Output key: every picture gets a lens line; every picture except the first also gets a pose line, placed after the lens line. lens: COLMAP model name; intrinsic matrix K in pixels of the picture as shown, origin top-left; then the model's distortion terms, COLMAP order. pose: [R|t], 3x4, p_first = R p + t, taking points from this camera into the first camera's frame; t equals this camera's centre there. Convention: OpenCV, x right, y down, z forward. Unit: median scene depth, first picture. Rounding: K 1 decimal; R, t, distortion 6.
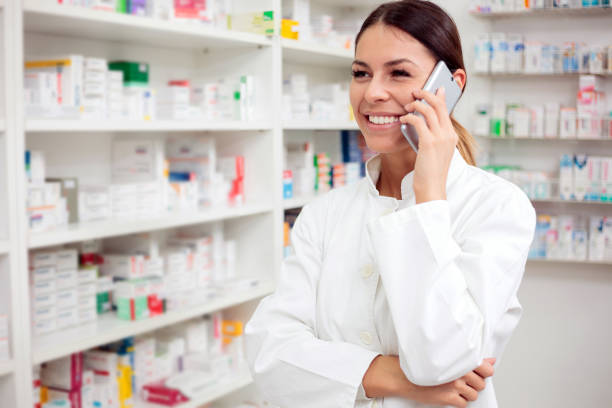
lens RADIAL K [[929.4, 0, 306.0], [0, 929.4, 204.0], [0, 0, 1]] dist [-0.108740, -0.100217]
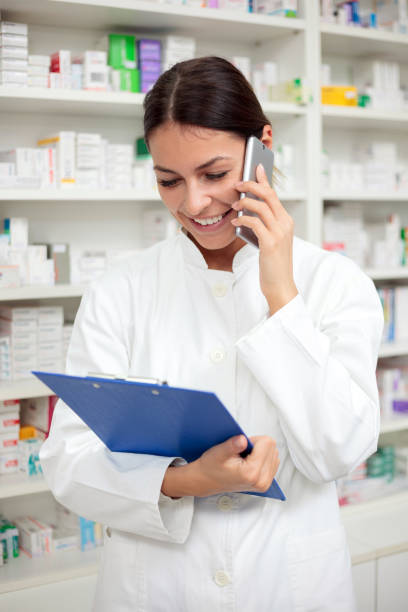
lens RADIAL K [[929.4, 0, 203.1], [0, 929.4, 330.1], [0, 0, 1]] dist [-0.108740, -0.100217]
pose [[0.856837, 0.049352, -0.513220, 0.433745], [-0.030911, 0.998535, 0.044415, 0.020361], [0.514660, -0.022193, 0.857107, 0.115608]]
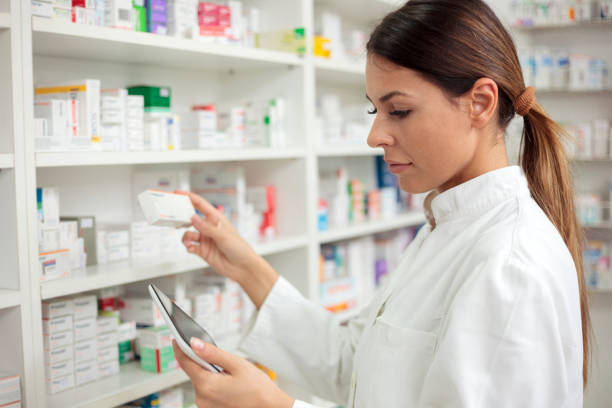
lens RADIAL K [[929.4, 0, 306.0], [0, 929.4, 204.0], [0, 0, 1]] dist [-0.108740, -0.100217]
pose [[0.999744, -0.017053, -0.014901, -0.026273], [0.016749, 0.999653, -0.020329, -0.016506], [0.015242, 0.020074, 0.999682, 0.094125]]
